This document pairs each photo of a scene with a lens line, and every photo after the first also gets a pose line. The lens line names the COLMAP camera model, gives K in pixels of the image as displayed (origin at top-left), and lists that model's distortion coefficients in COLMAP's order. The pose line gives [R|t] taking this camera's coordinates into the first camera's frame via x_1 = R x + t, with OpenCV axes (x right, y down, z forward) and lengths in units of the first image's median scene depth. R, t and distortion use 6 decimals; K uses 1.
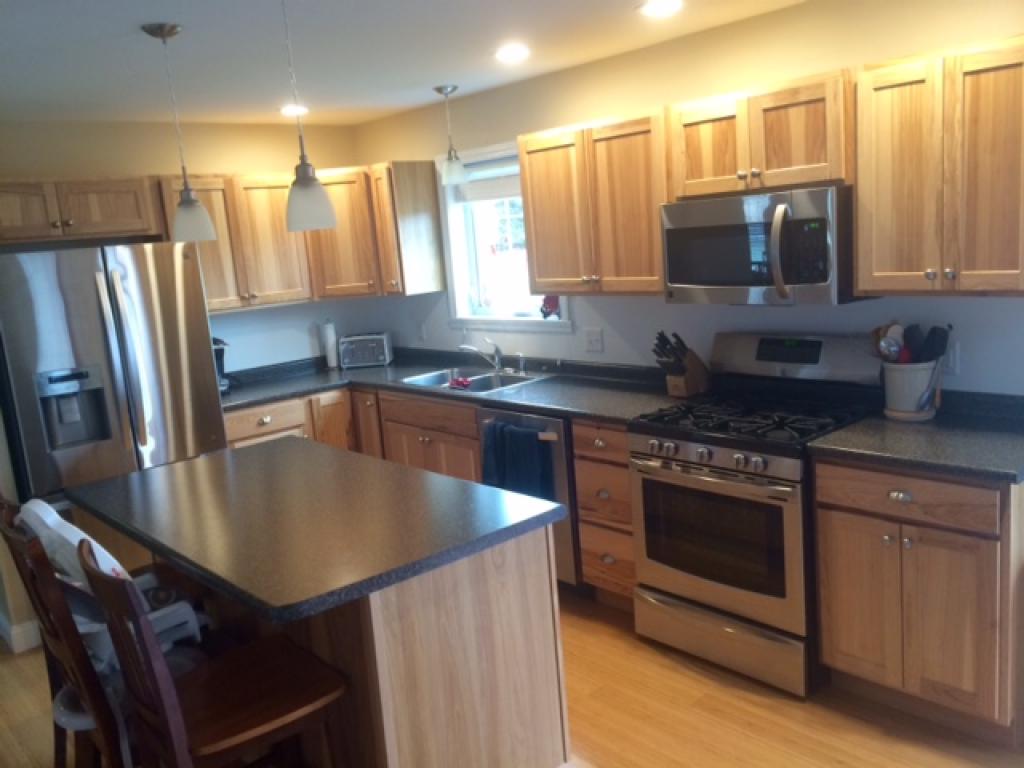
lens RADIAL K [[884.3, 0, 523.1], [0, 884.3, 387.5], [0, 0, 1]] dist [0.052360, -0.014059]
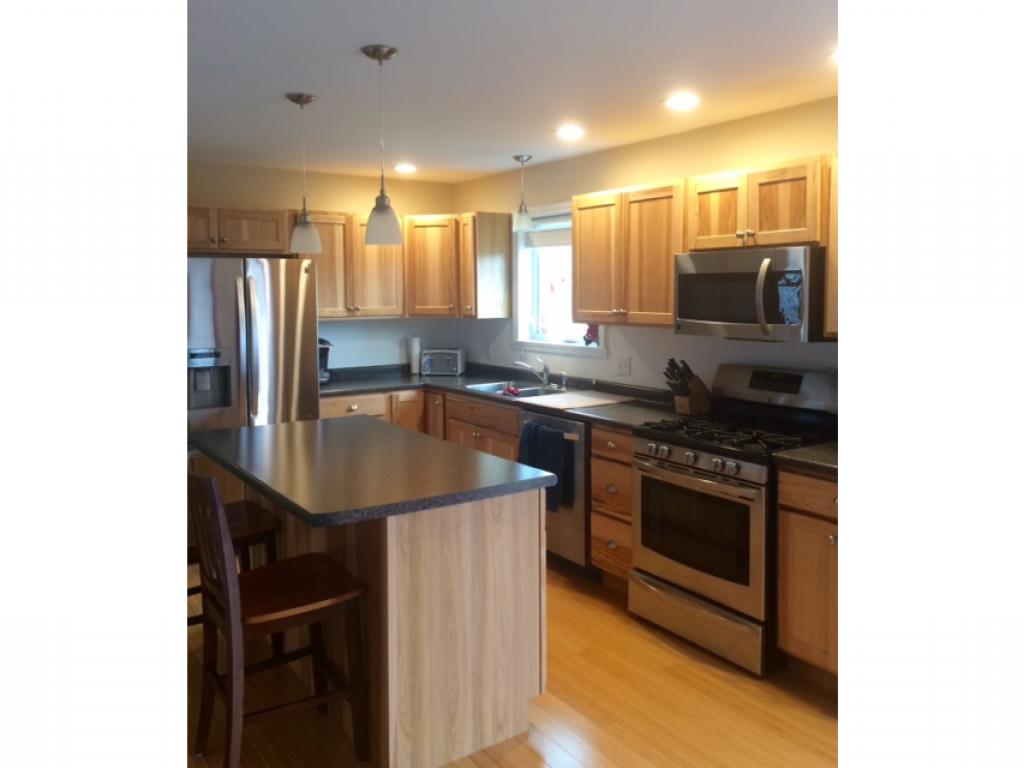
lens RADIAL K [[791.9, 0, 530.1], [0, 791.9, 338.0], [0, 0, 1]] dist [0.071637, -0.062080]
pose [[0.990135, 0.083533, -0.112492, 0.082259], [-0.096109, 0.989111, -0.111456, 0.047963], [0.101957, 0.121168, 0.987382, -0.090968]]
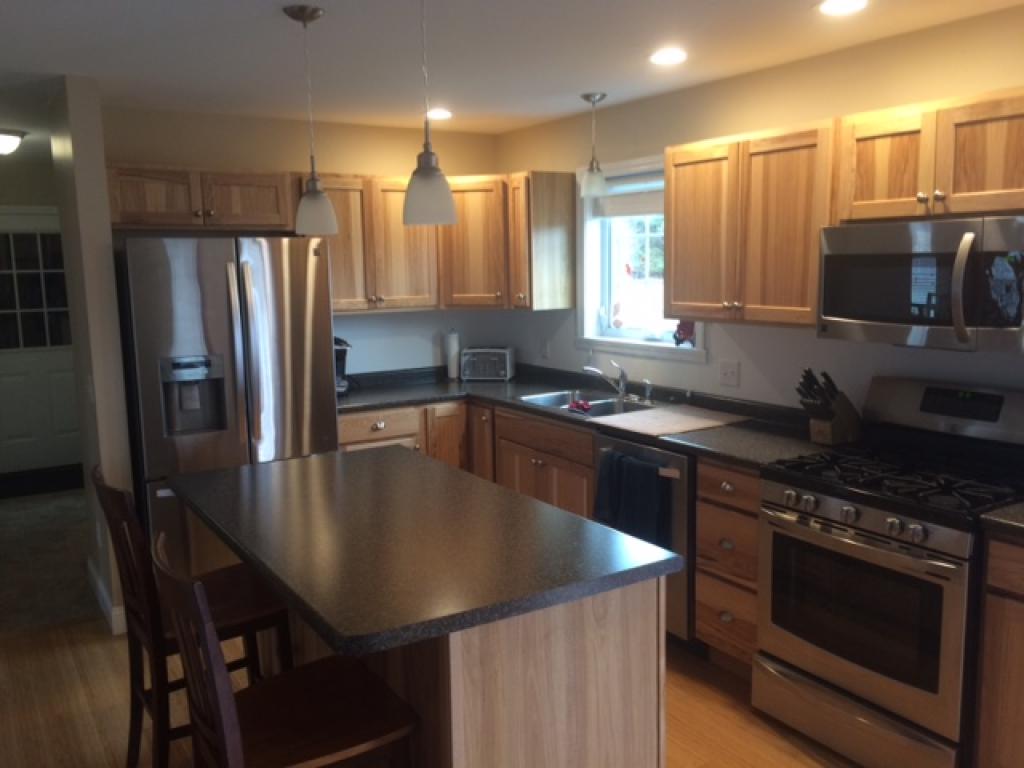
lens RADIAL K [[872.3, 0, 521.1], [0, 872.3, 388.2], [0, 0, 1]] dist [0.080310, -0.094159]
pose [[0.985204, 0.088447, -0.146803, 0.002110], [-0.092302, 0.995537, -0.019645, 0.000017], [0.144410, 0.032905, 0.988971, 0.080833]]
